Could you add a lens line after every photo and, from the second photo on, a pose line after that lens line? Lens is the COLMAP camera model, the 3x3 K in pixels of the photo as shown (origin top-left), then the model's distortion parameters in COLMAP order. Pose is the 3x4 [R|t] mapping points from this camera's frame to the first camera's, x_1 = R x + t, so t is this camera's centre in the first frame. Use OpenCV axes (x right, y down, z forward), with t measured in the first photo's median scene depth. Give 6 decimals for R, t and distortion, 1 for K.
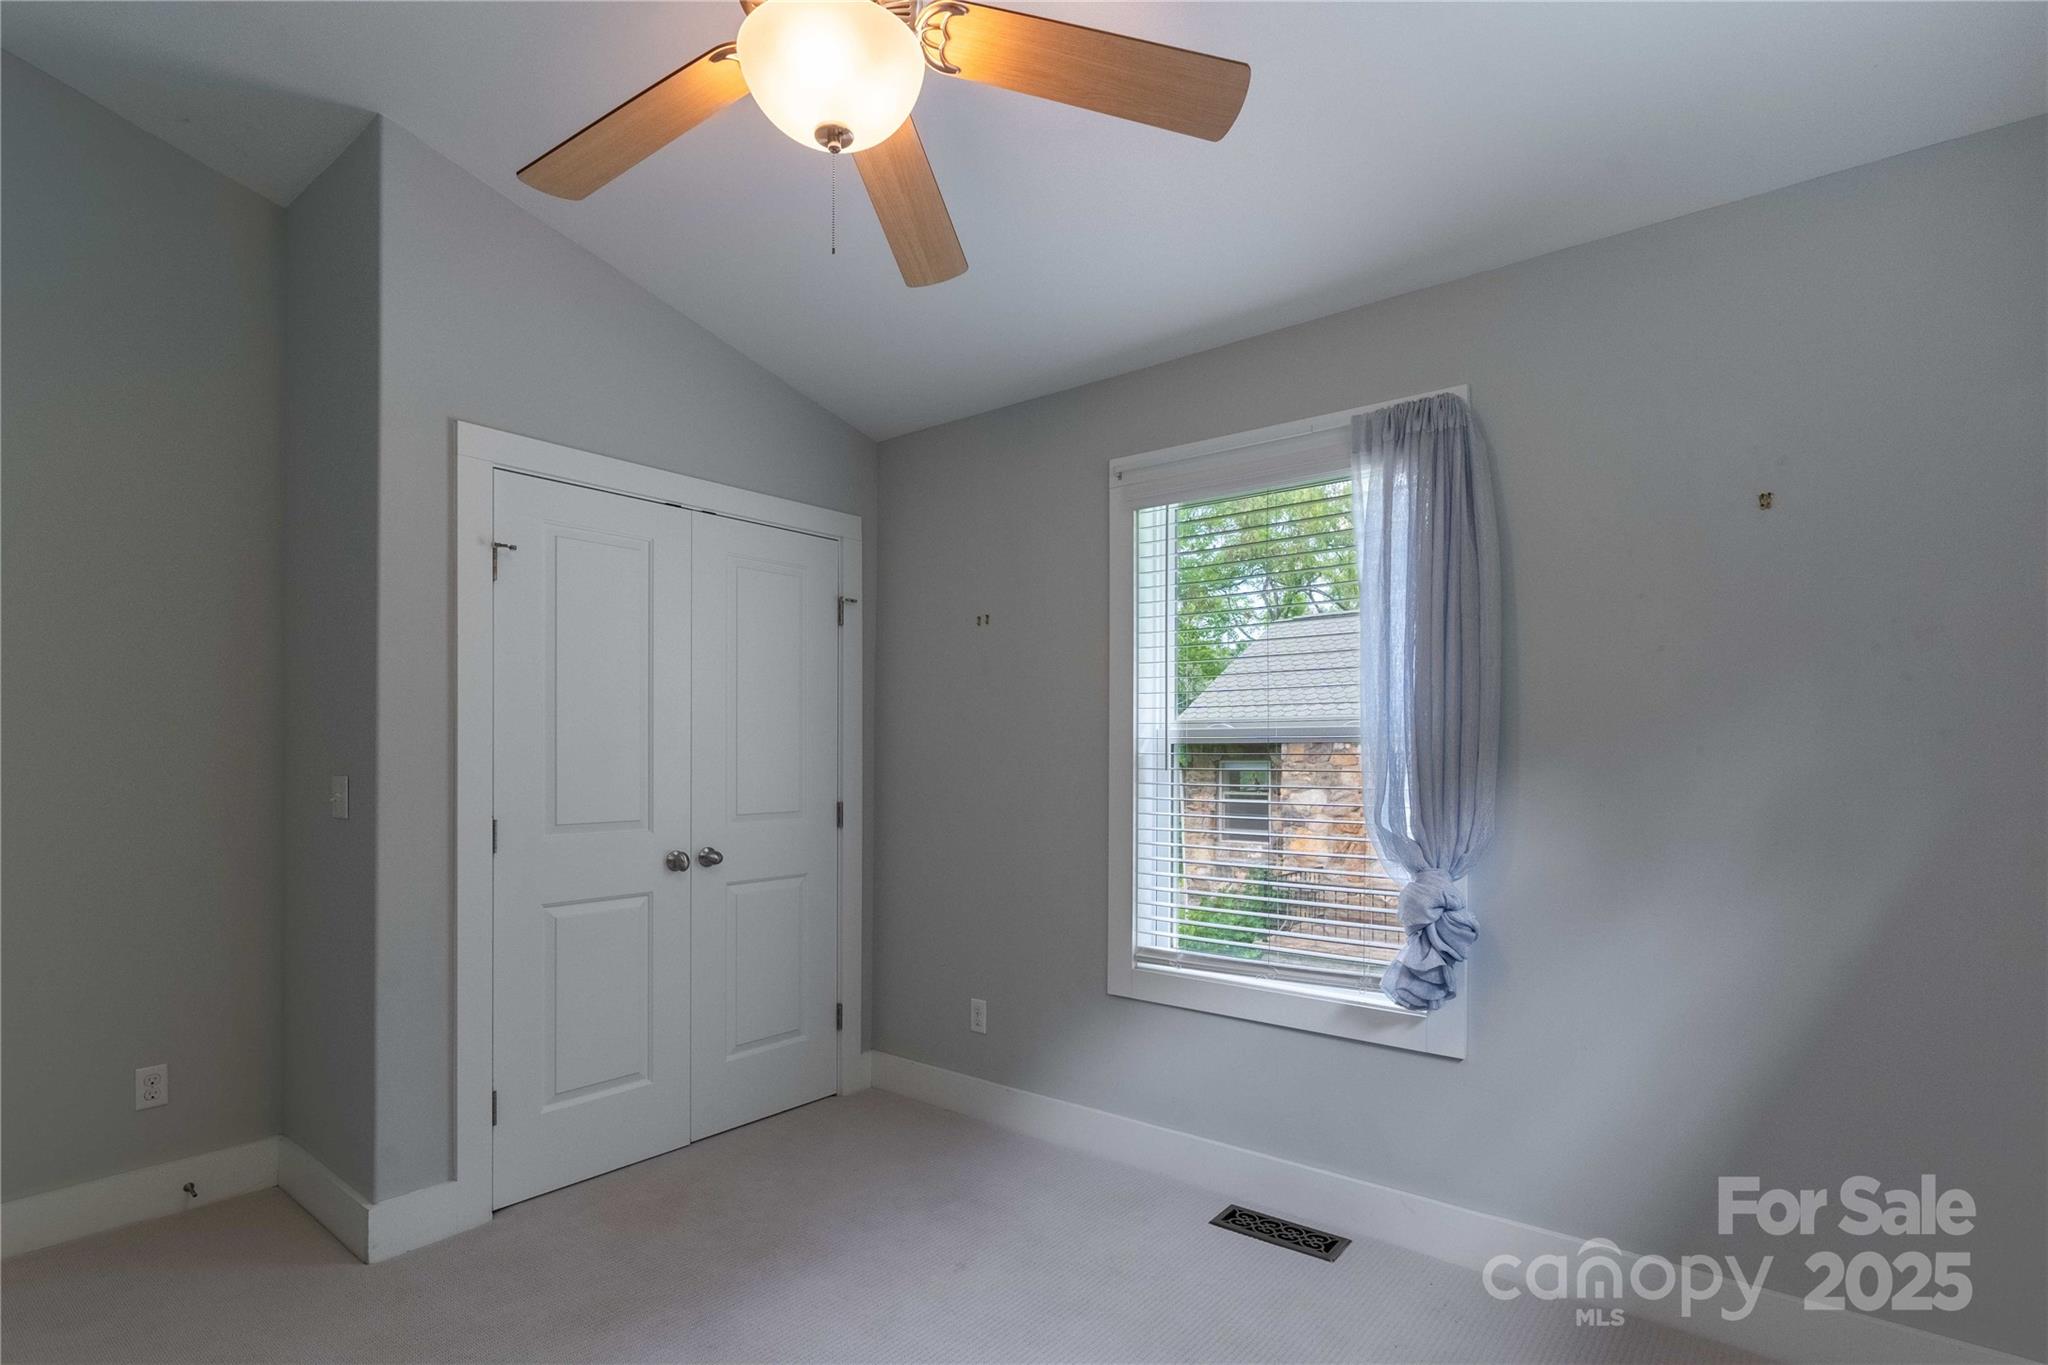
lens RADIAL K [[1025.4, 0, 966.0], [0, 1025.4, 762.0], [0, 0, 1]] dist [0.005888, 0.000209]
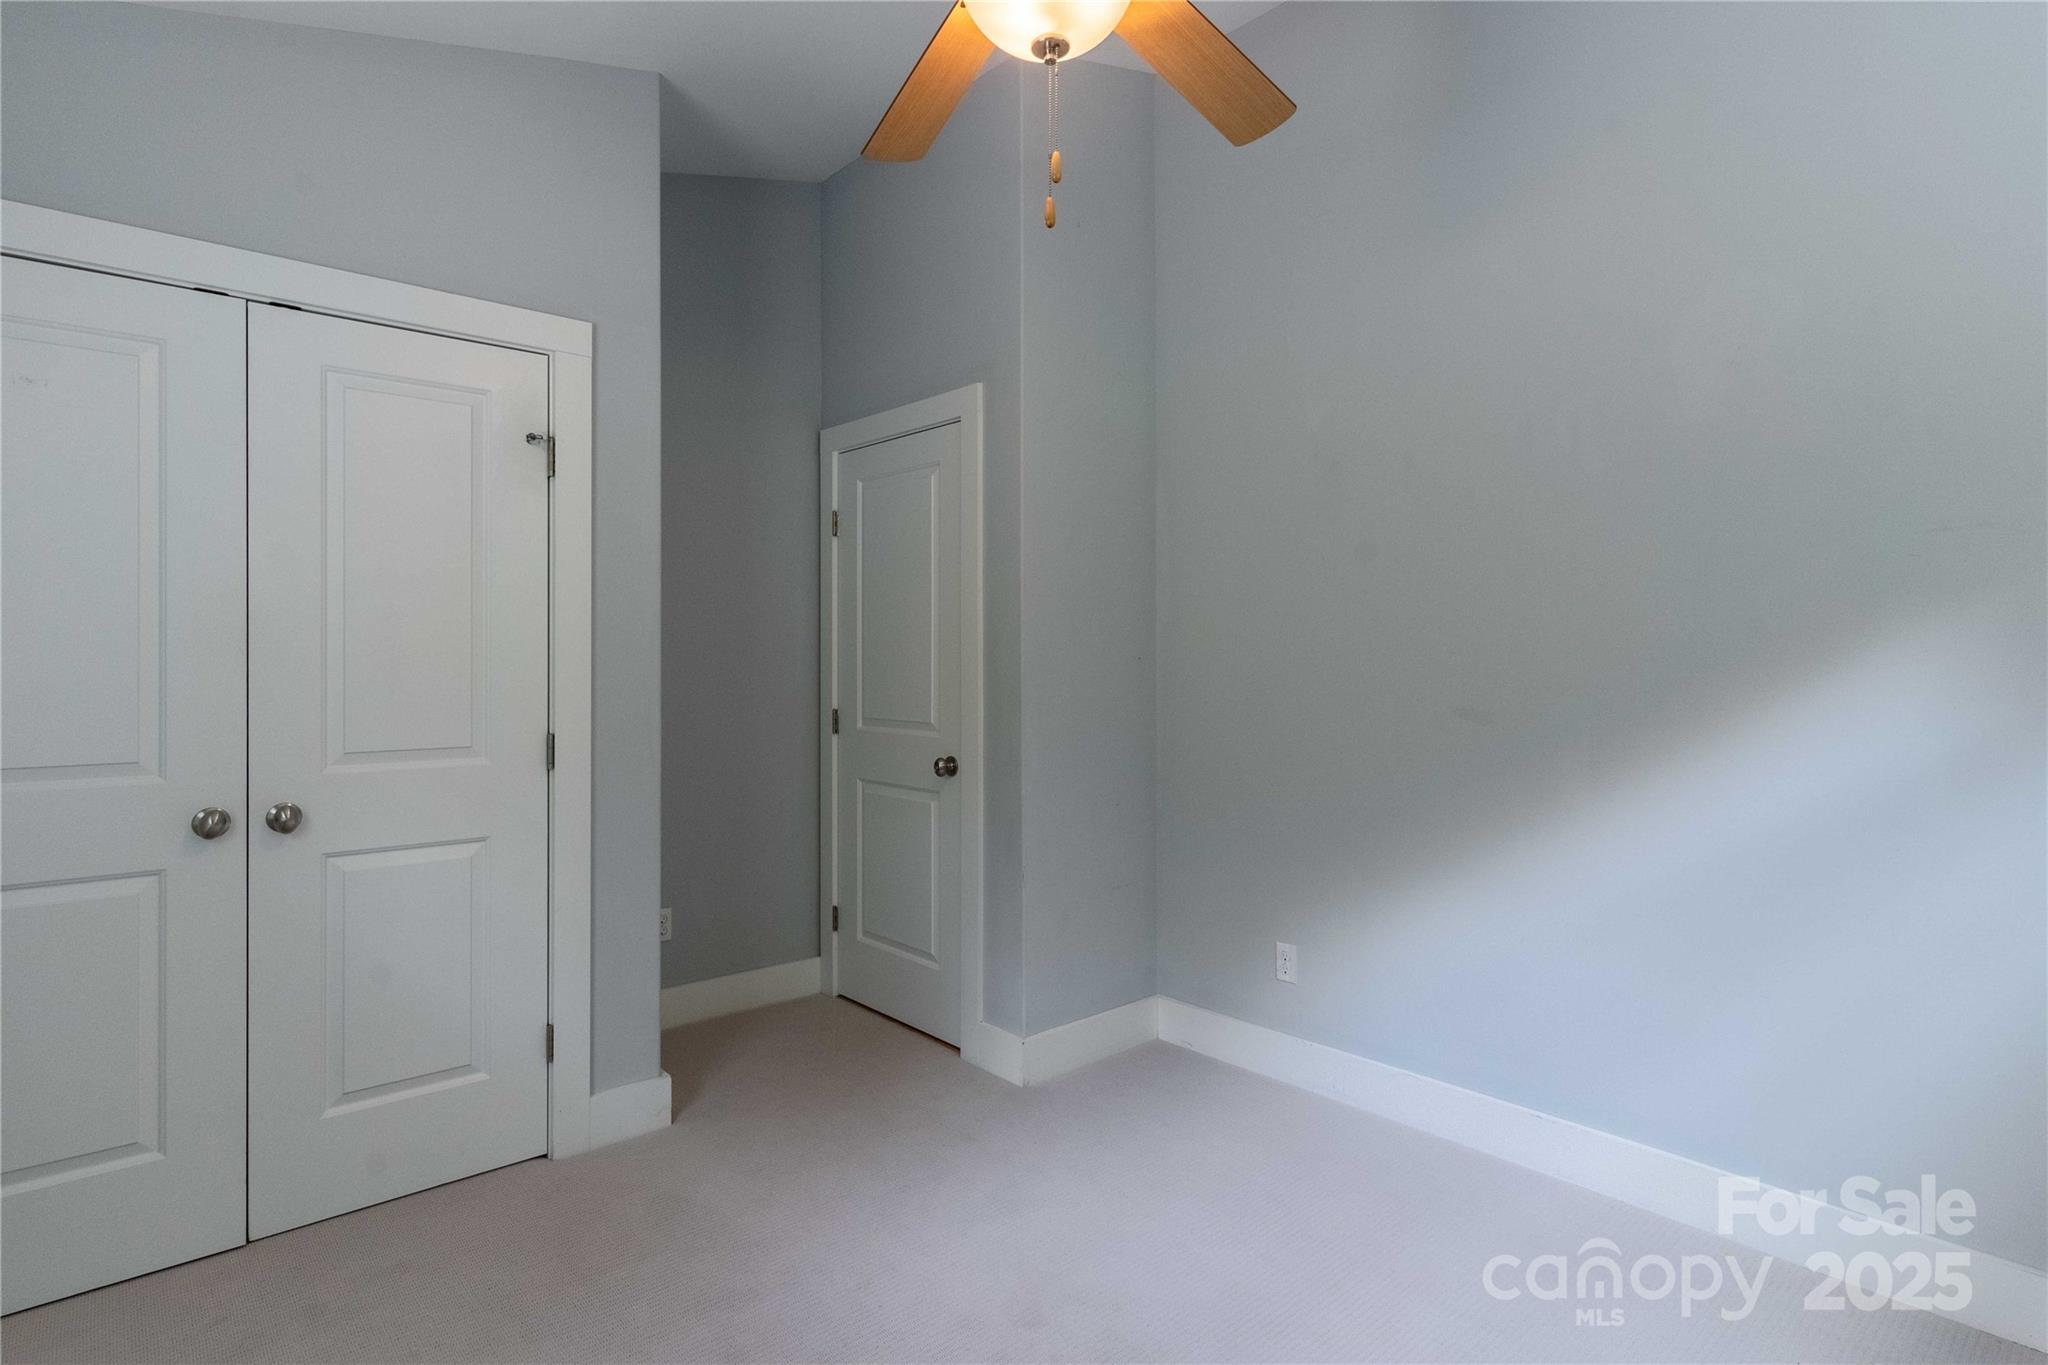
lens RADIAL K [[1025.4, 0, 1027.5], [0, 1025.4, 674.8], [0, 0, 1]] dist [0.005888, 0.000209]
pose [[0.987762, 0.001395, -0.155960, 0.301262], [-0.001153, 0.999998, 0.001640, -0.001375], [0.155962, -0.001440, 0.987762, 0.368971]]
